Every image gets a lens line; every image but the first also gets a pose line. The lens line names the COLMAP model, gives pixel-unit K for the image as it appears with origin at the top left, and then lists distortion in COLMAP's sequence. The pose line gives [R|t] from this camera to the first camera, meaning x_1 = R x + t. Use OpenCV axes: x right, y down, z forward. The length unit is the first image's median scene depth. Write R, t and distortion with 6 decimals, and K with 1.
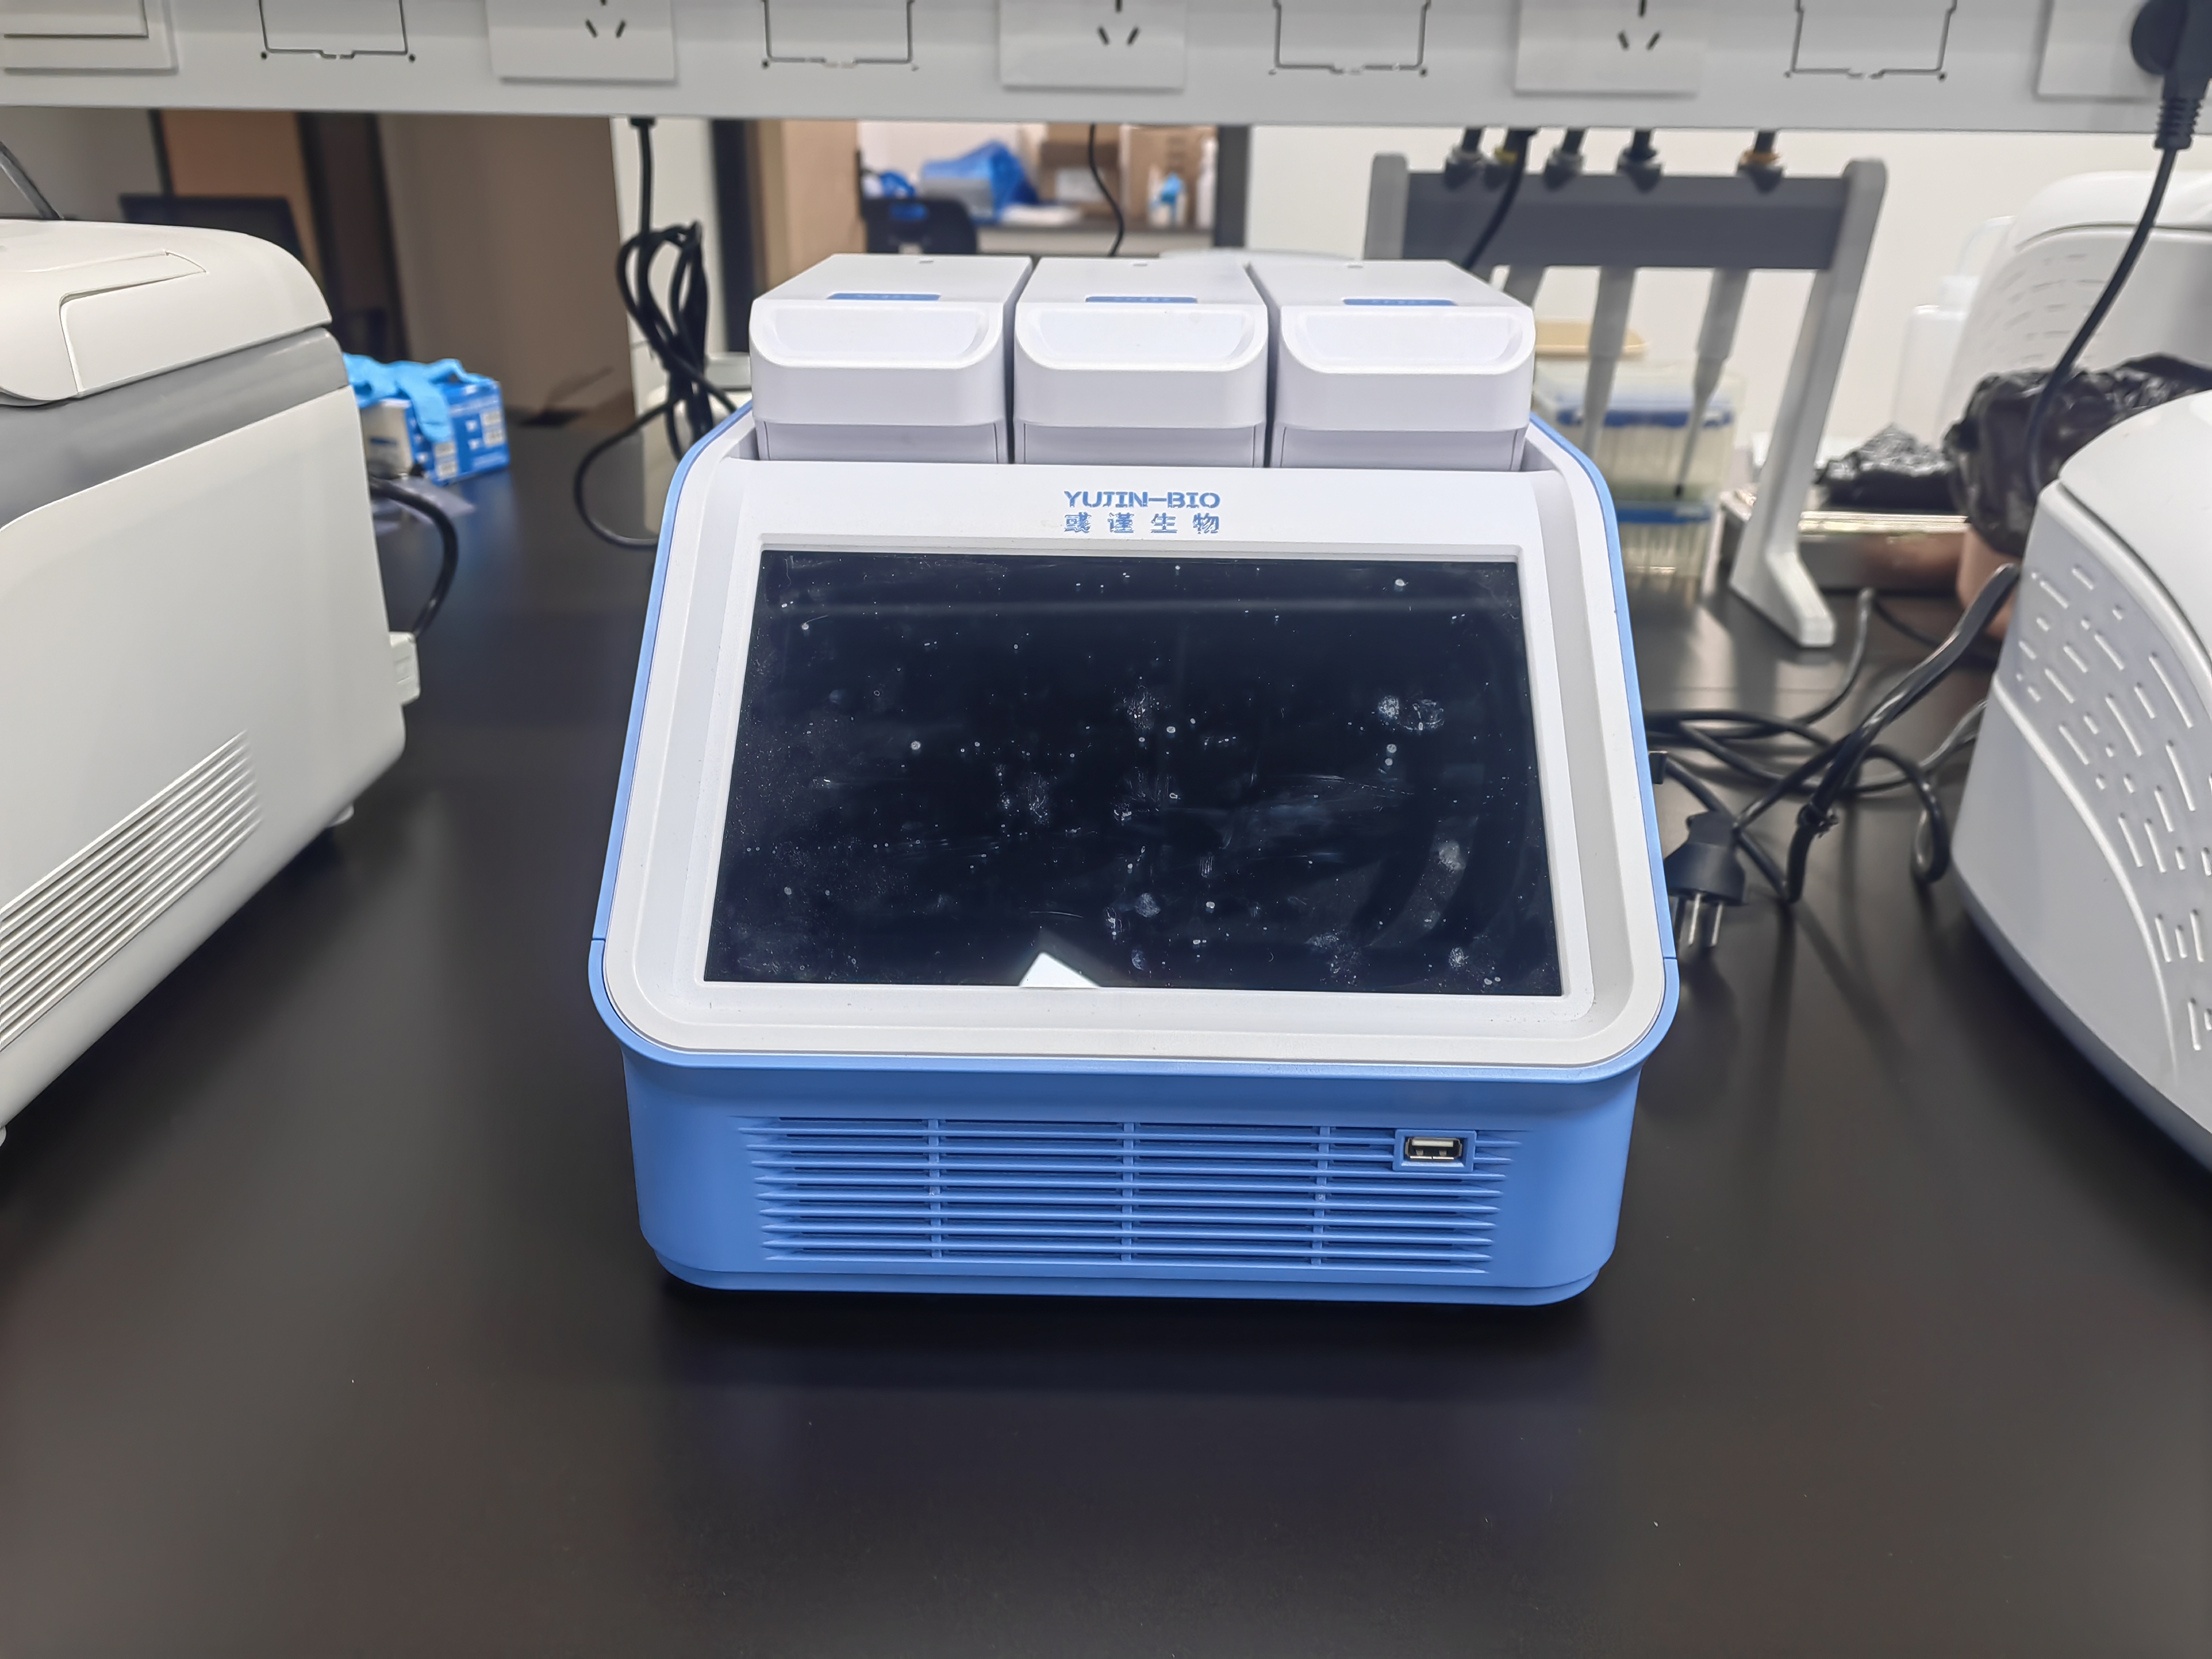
lens RADIAL K [[1789.7, 0, 1106.0], [0, 1789.7, 829.5], [0, 0, 1]] dist [0.011182, 0.002309]
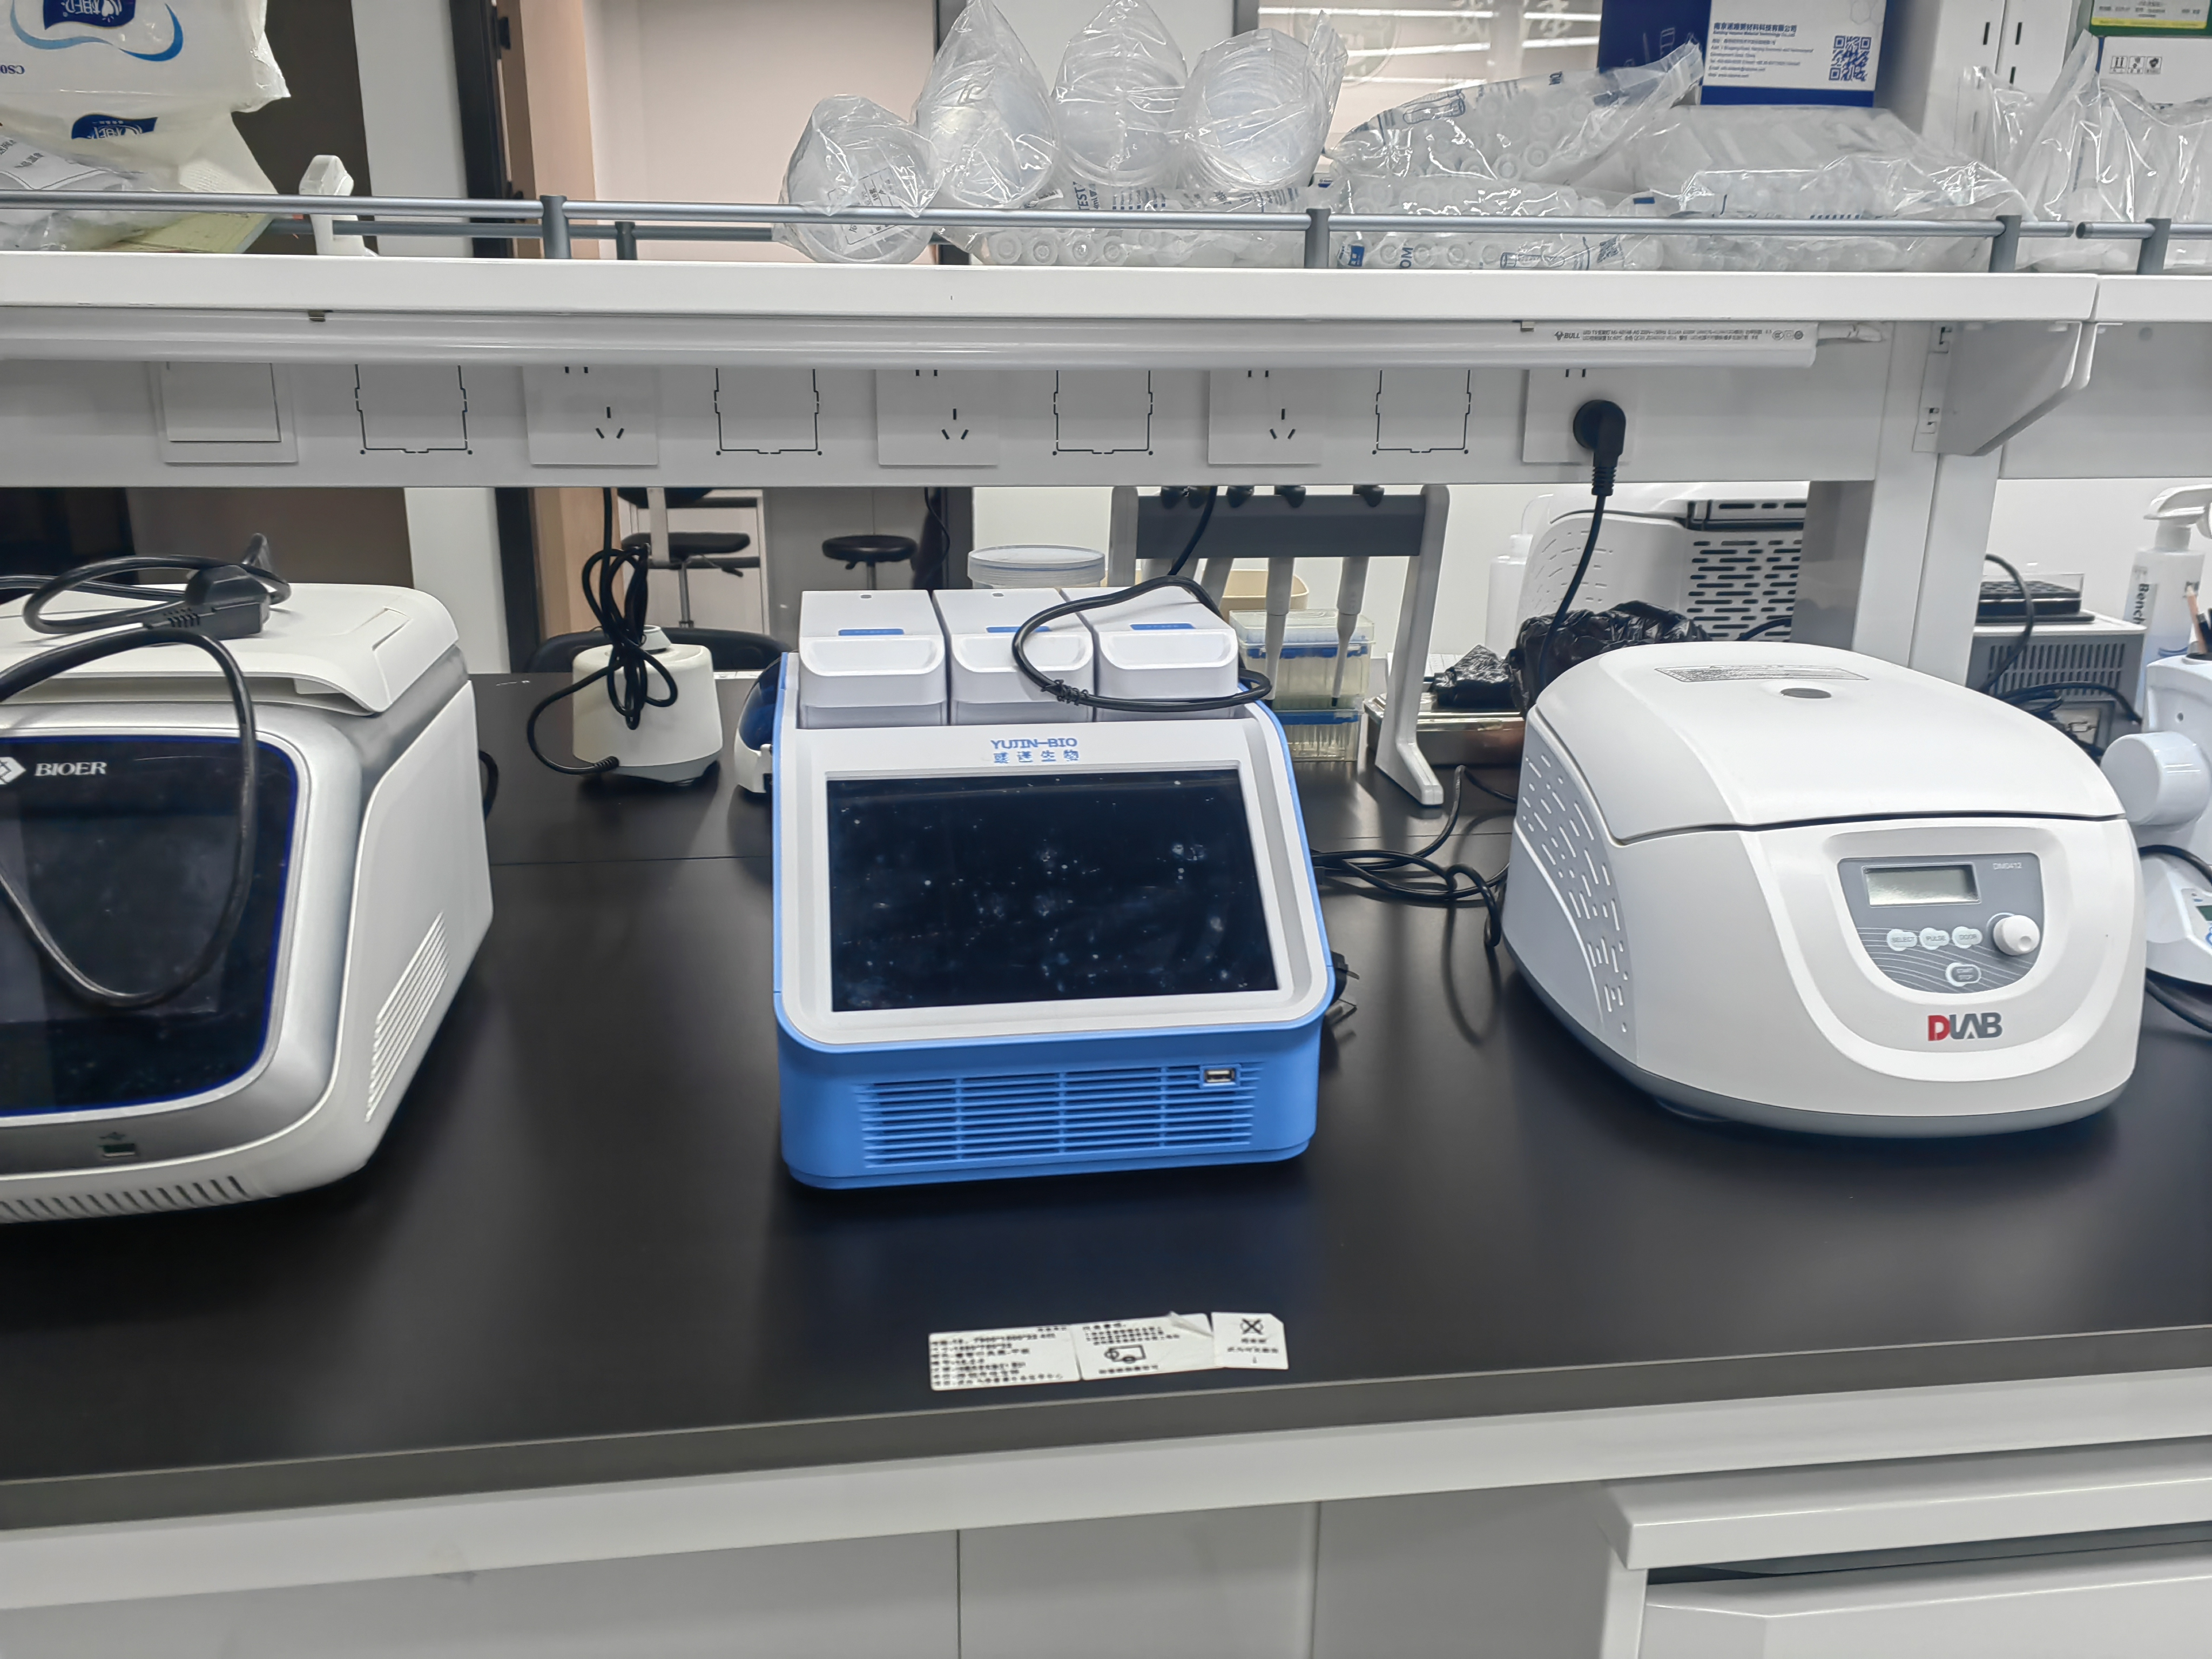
lens RADIAL K [[1789.7, 0, 1106.0], [0, 1789.7, 829.5], [0, 0, 1]] dist [0.011182, 0.002309]
pose [[0.985847, -0.049795, 0.160083, -0.126350], [0.065830, 0.993156, -0.096477, 0.051322], [-0.154183, 0.105650, 0.982378, -0.488990]]
